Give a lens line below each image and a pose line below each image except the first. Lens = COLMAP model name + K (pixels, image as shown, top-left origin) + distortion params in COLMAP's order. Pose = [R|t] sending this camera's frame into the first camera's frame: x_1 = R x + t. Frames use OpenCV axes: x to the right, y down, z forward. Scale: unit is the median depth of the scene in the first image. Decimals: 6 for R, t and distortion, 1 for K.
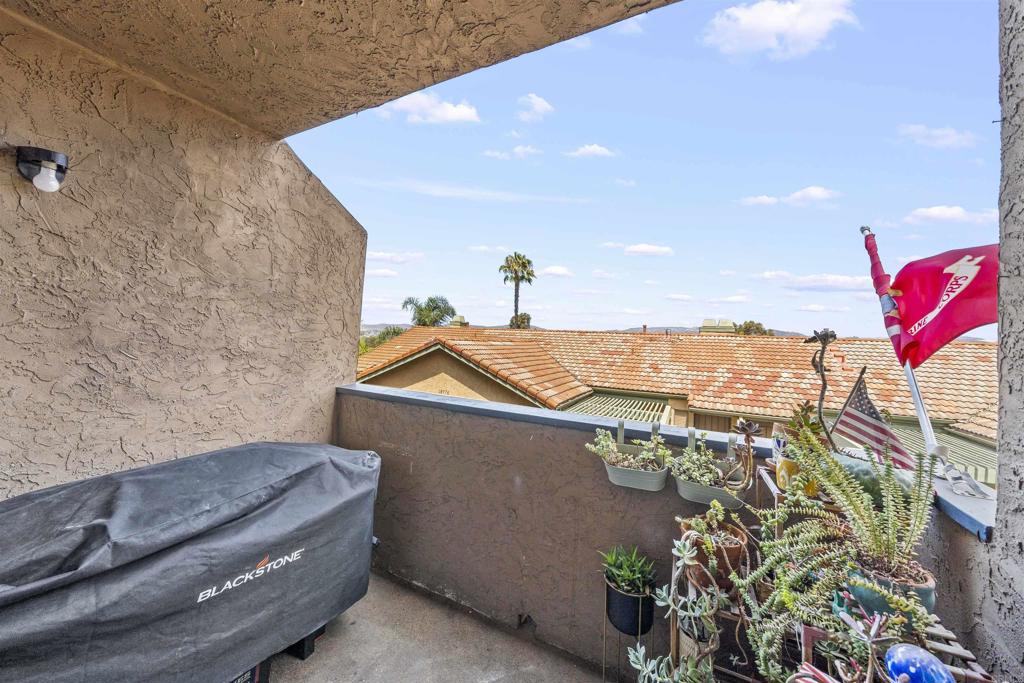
lens RADIAL K [[360.8, 0, 507.3], [0, 360.8, 326.5], [0, 0, 1]] dist [-0.004223, 0.000392]
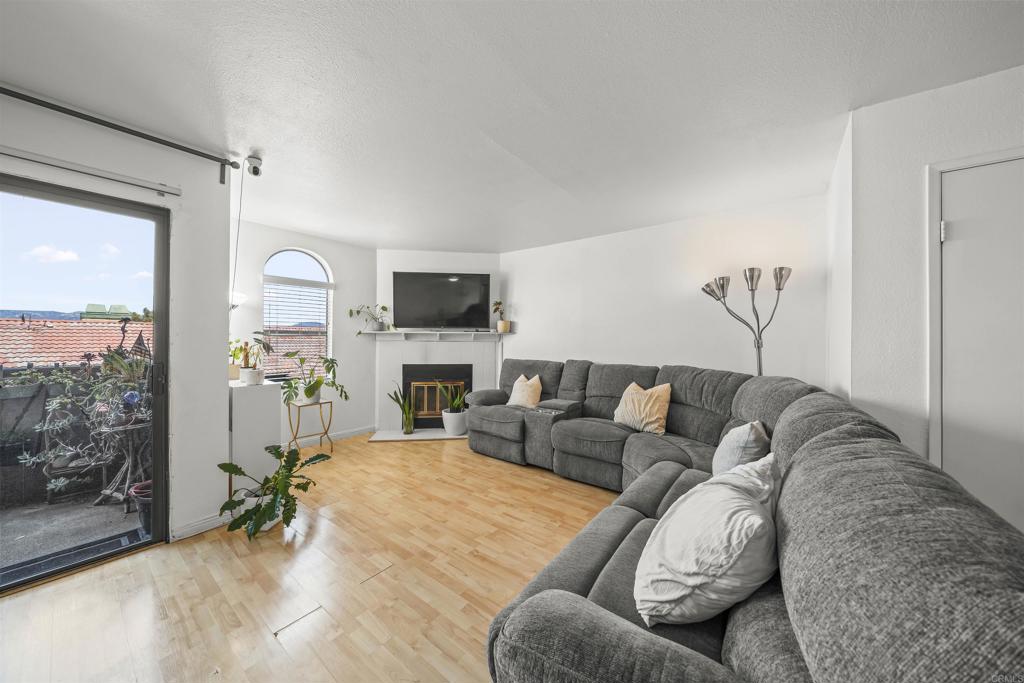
lens RADIAL K [[350.0, 0, 509.0], [0, 350.0, 339.5], [0, 0, 1]] dist [-0.006056, 0.000132]
pose [[0.196823, -0.032776, 0.979891, -0.951609], [-0.034501, 0.998591, 0.040332, -0.026154], [-0.979832, -0.041745, 0.195415, -1.987795]]
